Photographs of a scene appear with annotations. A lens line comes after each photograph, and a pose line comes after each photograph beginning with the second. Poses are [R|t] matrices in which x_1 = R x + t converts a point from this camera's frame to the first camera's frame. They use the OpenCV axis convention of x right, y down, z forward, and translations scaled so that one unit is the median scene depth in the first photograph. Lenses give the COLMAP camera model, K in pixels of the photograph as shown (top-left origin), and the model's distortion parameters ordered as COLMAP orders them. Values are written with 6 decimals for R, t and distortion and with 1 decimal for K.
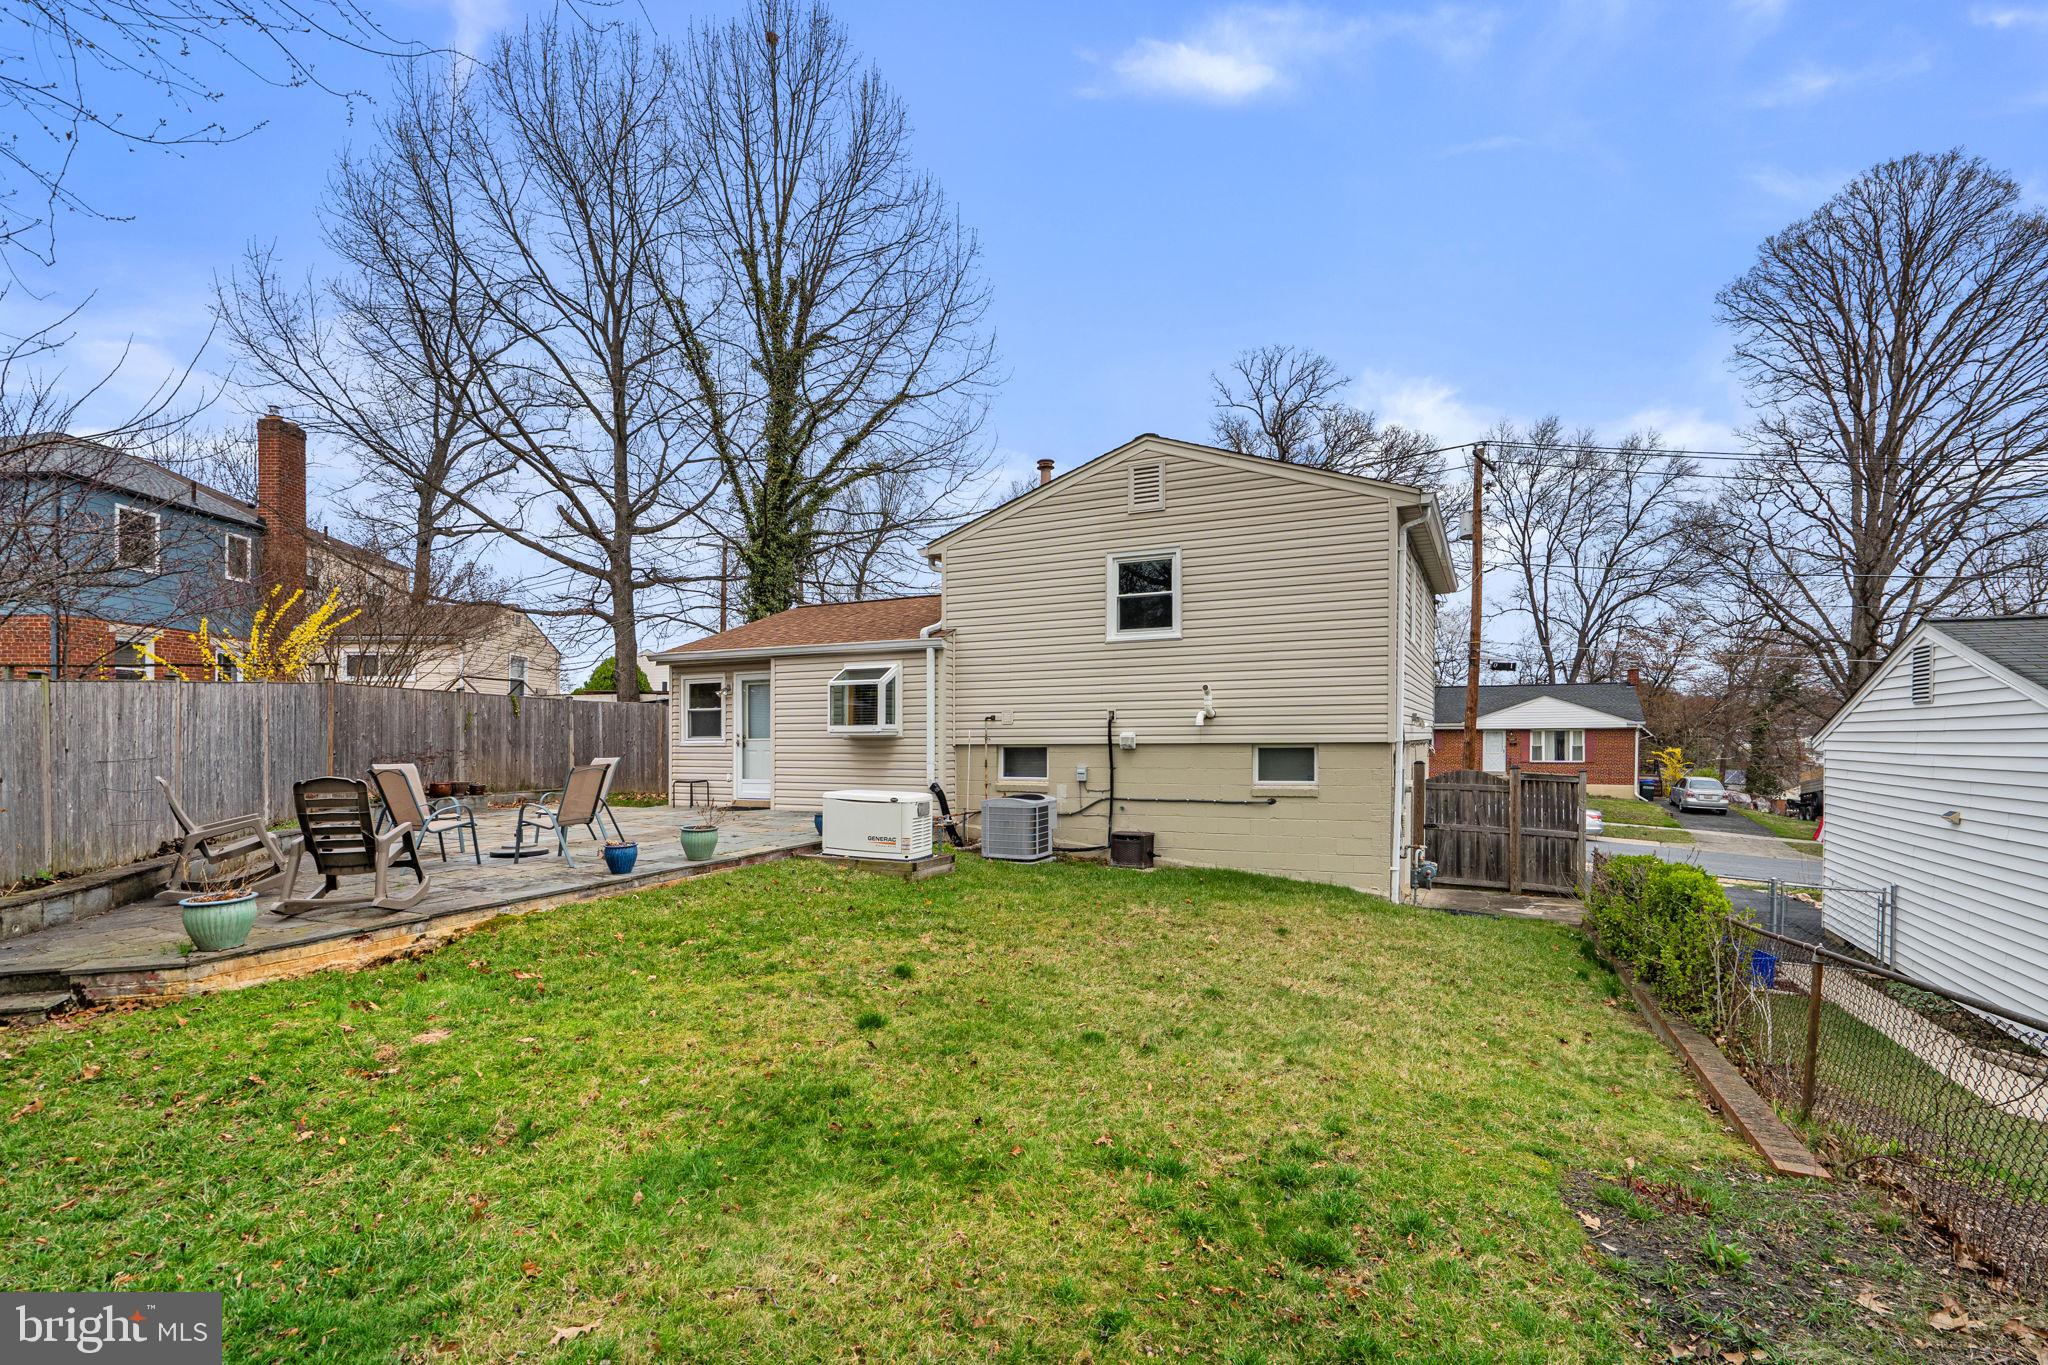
lens RADIAL K [[923.8, 0, 1026.0], [0, 923.8, 737.5], [0, 0, 1]] dist [-0.007425, 0.000930]
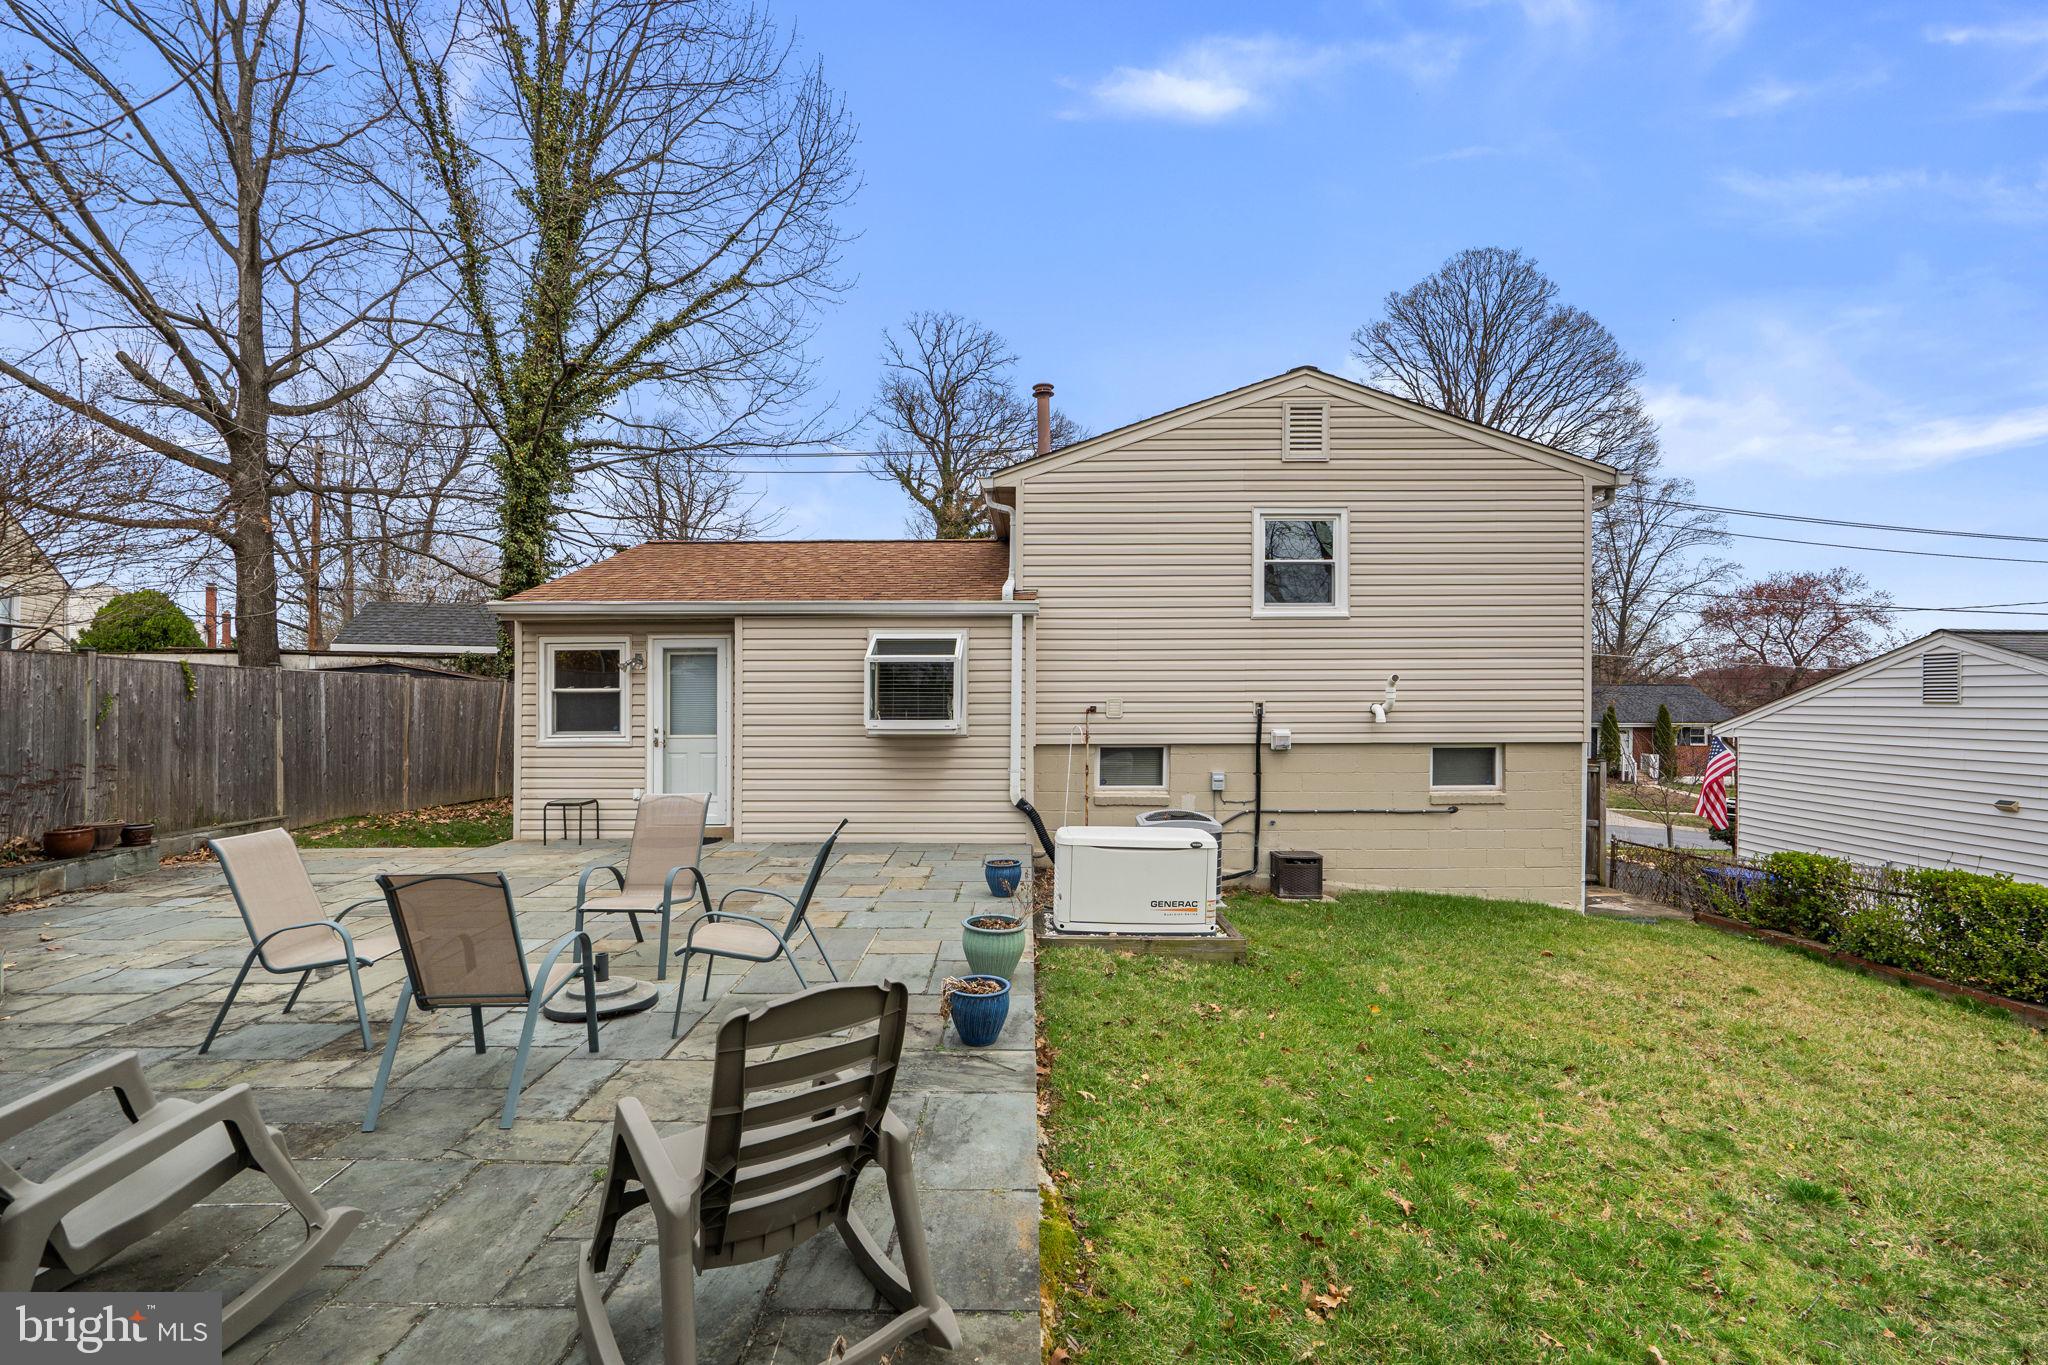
lens RADIAL K [[923.8, 0, 1023.1], [0, 923.8, 696.3], [0, 0, 1]] dist [-0.007425, 0.000930]
pose [[0.906955, 0.004301, 0.421205, -0.402575], [-0.002422, 0.999985, -0.004996, -0.027705], [-0.421220, 0.003511, 0.906952, 0.328978]]
